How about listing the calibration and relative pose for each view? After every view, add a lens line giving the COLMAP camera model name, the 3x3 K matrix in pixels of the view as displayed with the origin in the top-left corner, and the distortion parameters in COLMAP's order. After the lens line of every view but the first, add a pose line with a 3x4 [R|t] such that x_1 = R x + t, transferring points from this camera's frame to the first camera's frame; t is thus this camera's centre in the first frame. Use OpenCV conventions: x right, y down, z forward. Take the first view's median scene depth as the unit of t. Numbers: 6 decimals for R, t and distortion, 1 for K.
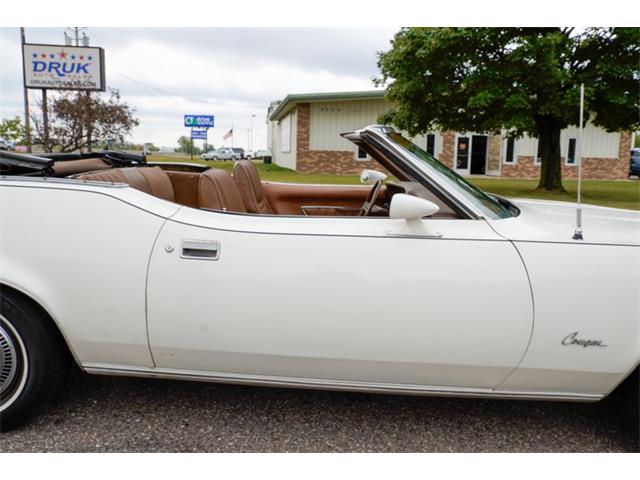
lens RADIAL K [[505.3, 0, 302.0], [0, 505.3, 237.3], [0, 0, 1]] dist [-0.068947, 0.099482]
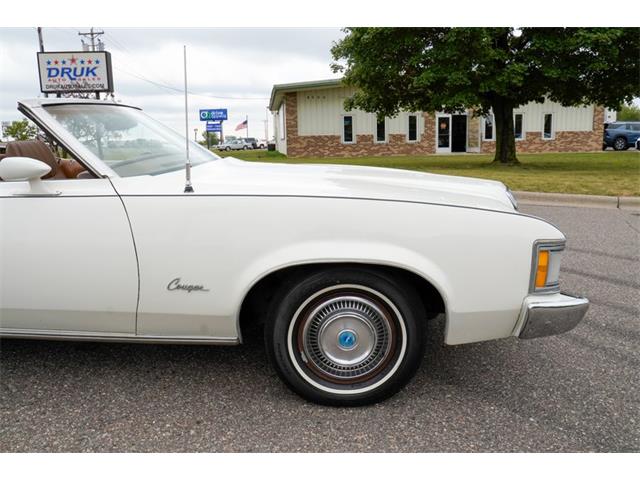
lens RADIAL K [[471.5, 0, 299.2], [0, 471.5, 231.9], [0, 0, 1]] dist [-0.085279, 0.080729]
pose [[0.998215, -0.037835, -0.046207, 0.054709], [0.039023, 0.998923, 0.025093, 0.004817], [0.045208, -0.026852, 0.998617, 0.000498]]
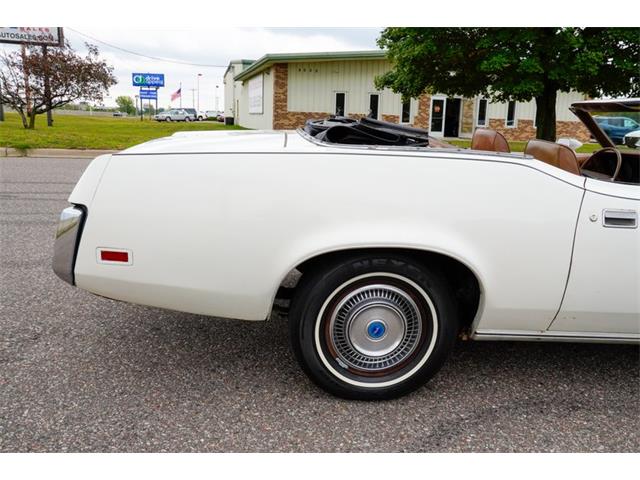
lens RADIAL K [[505.3, 0, 302.0], [0, 505.3, 237.3], [0, 0, 1]] dist [-0.068947, 0.099482]
pose [[0.994488, -0.018987, 0.103113, -0.062122], [0.011253, 0.997114, 0.075081, -0.001404], [-0.104241, -0.073507, 0.991832, 0.001995]]
